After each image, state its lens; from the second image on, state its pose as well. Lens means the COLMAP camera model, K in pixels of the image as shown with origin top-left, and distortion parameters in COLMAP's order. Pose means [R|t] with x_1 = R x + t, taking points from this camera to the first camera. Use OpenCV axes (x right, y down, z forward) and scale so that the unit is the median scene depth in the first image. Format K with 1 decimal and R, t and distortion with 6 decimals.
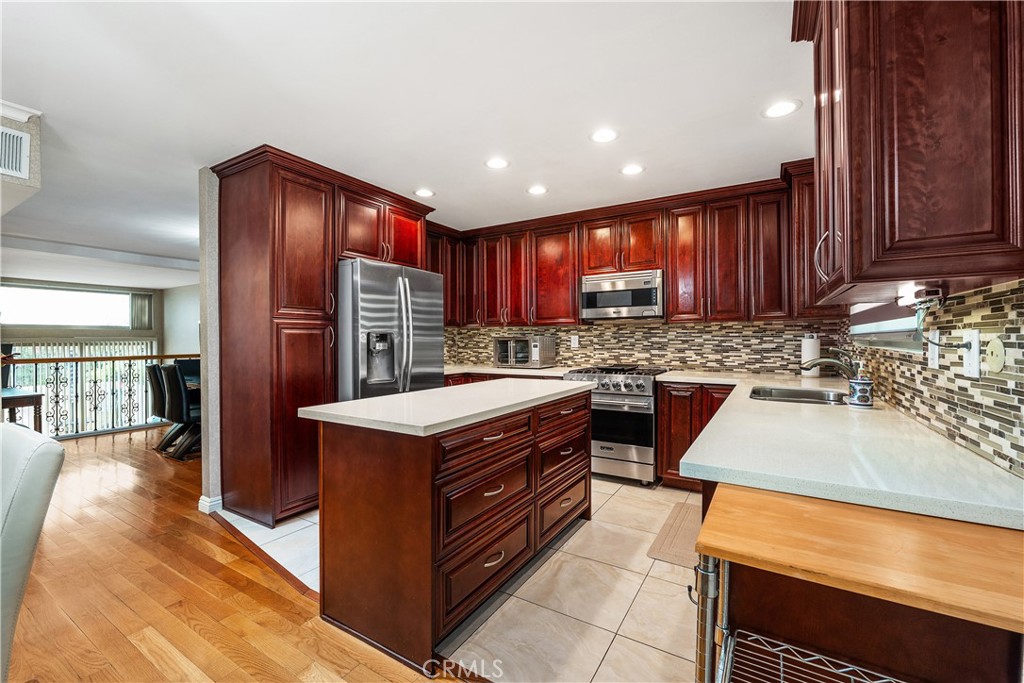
lens RADIAL K [[422.7, 0, 512.0], [0, 422.7, 341.5], [0, 0, 1]] dist [-0.011542, 0.000068]
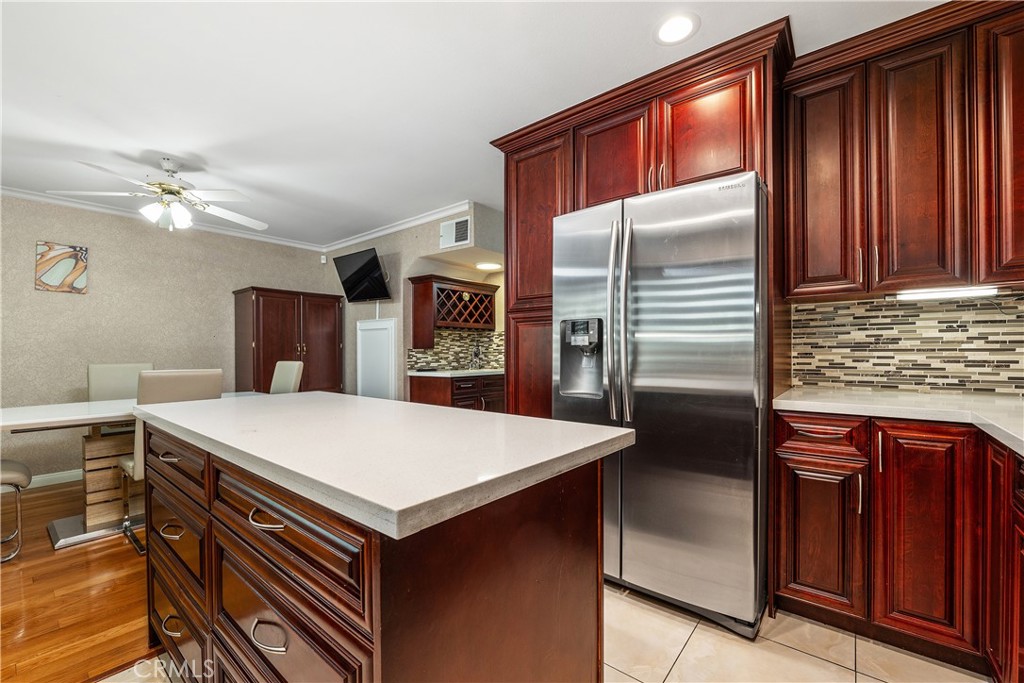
lens RADIAL K [[427.9, 0, 510.5], [0, 427.9, 352.7], [0, 0, 1]] dist [-0.008170, 0.000114]
pose [[-0.148545, 0.008482, -0.988869, 0.304783], [0.002610, 0.999963, 0.008186, 0.021392], [0.988902, -0.001365, -0.148562, 0.849232]]
